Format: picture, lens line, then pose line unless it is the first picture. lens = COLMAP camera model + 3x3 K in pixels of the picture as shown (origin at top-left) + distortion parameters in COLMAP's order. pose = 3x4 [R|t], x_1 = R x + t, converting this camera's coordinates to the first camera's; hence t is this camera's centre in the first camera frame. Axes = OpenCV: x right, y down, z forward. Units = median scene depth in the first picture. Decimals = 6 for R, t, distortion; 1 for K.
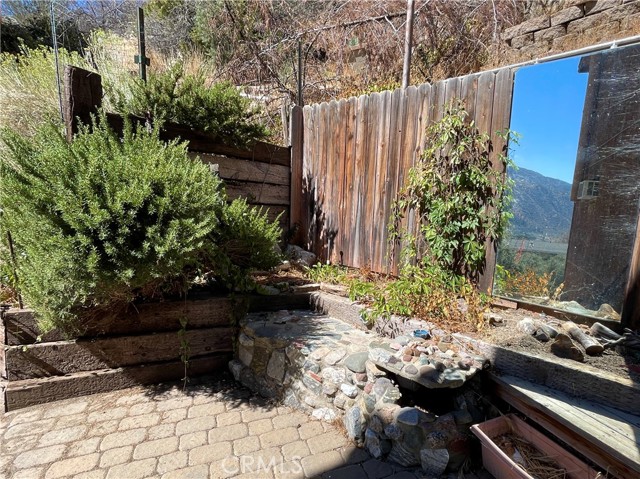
lens RADIAL K [[308.1, 0, 320.0], [0, 308.1, 239.5], [0, 0, 1]] dist [-0.001910, -0.001295]
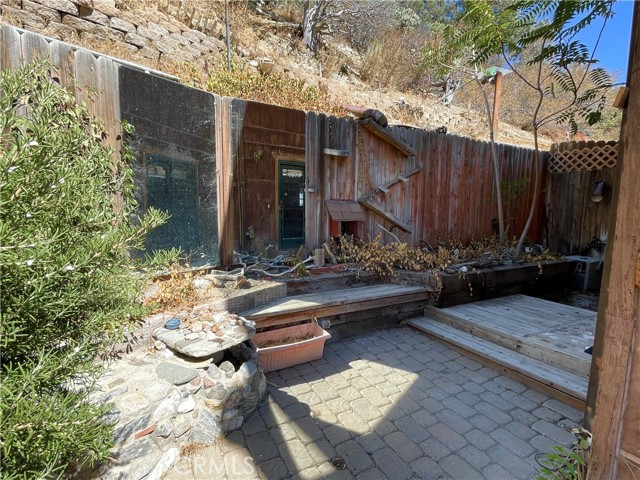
lens RADIAL K [[308.1, 0, 320.0], [0, 308.1, 240.0], [0, 0, 1]] dist [-0.001910, -0.001295]
pose [[-0.053710, -0.147982, 0.987531, -0.608659], [0.106636, 0.982453, 0.153021, -0.060541], [-0.992846, 0.113525, -0.036987, 0.492917]]
